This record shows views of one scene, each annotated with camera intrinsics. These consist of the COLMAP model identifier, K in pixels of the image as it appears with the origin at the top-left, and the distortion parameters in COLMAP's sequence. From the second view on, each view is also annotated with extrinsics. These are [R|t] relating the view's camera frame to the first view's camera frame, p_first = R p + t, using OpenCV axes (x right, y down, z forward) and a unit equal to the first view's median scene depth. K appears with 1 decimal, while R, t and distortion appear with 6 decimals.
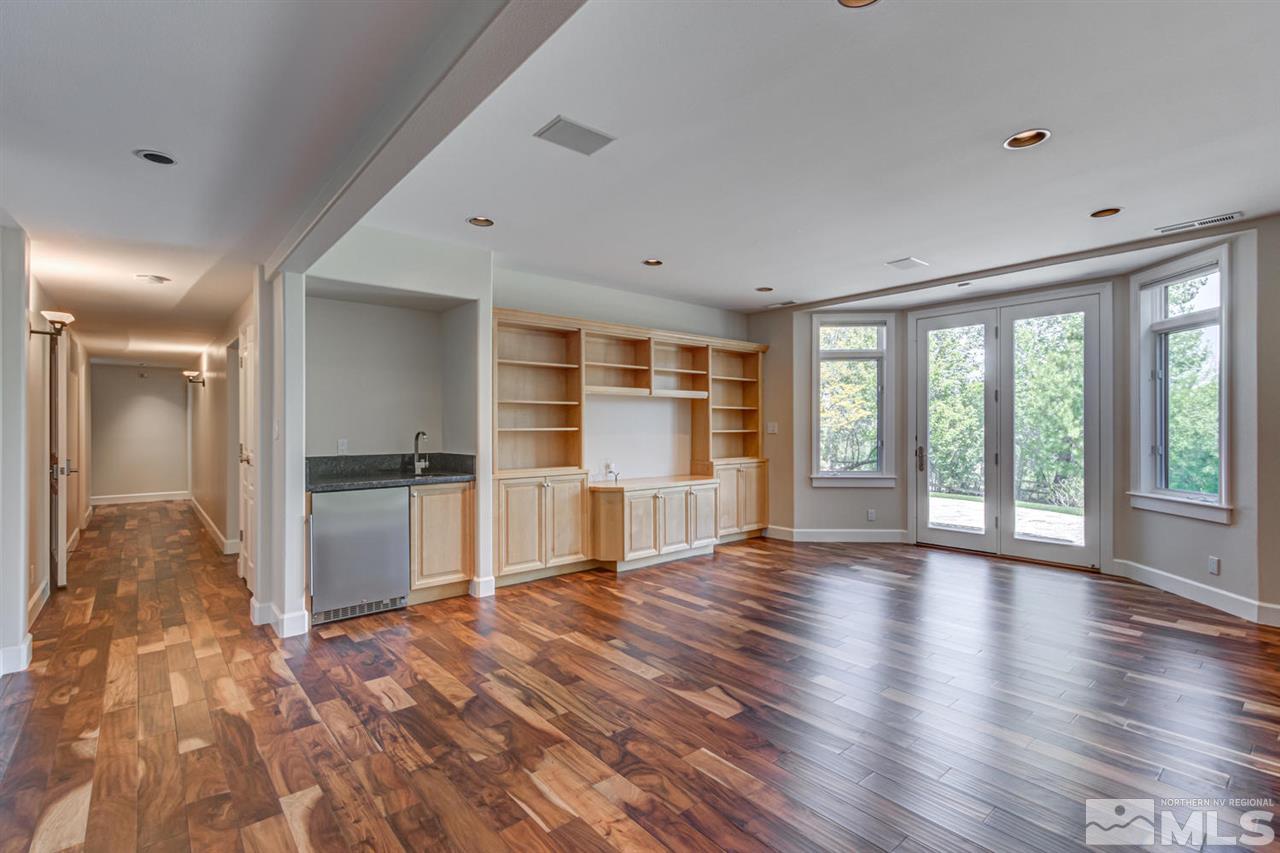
lens RADIAL K [[587.1, 0, 639.9], [0, 587.1, 423.2], [0, 0, 1]] dist [0.004598, 0.001192]
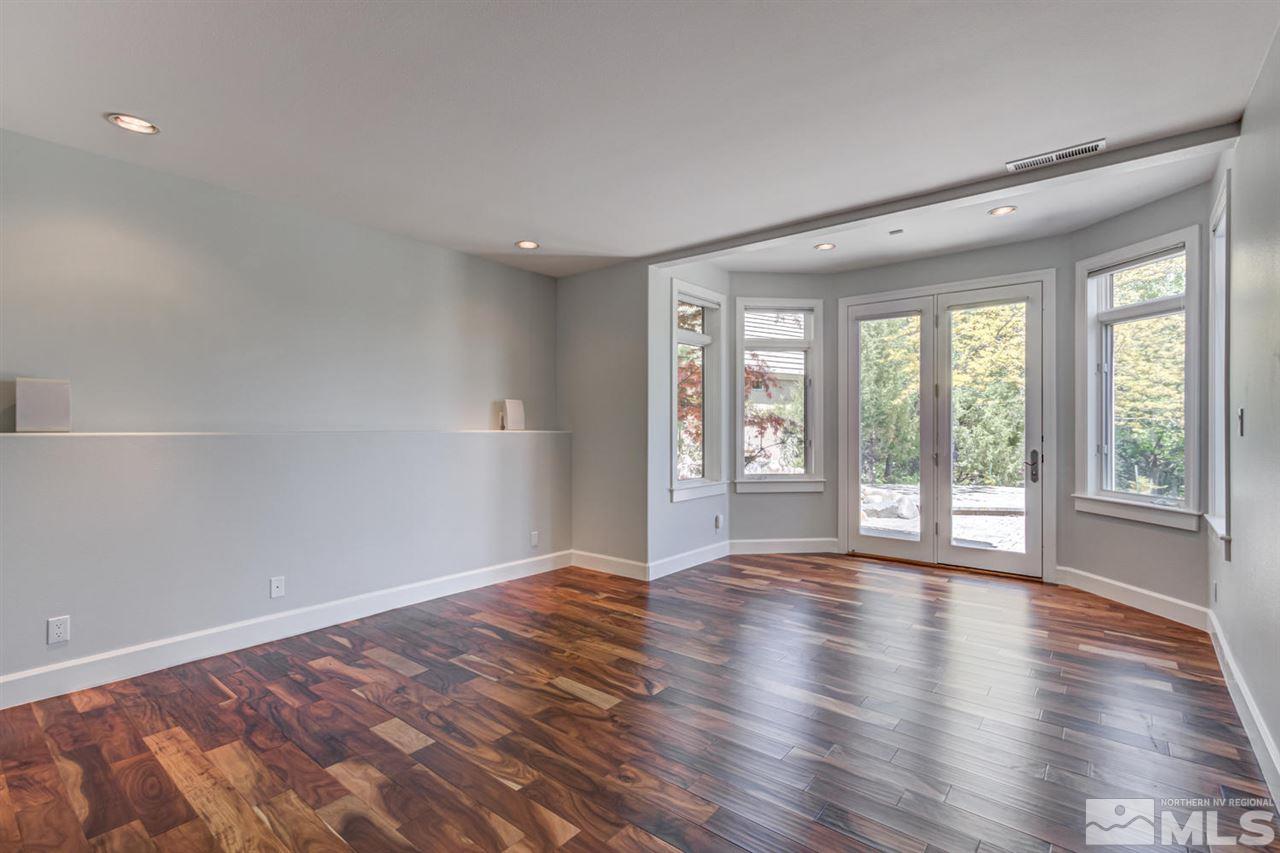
lens RADIAL K [[587.1, 0, 642.2], [0, 587.1, 422.3], [0, 0, 1]] dist [0.004598, 0.001192]
pose [[0.983755, -0.005008, 0.179447, -0.006511], [0.003879, 0.999970, 0.006642, -0.005595], [-0.179475, -0.005838, 0.983745, 0.193973]]
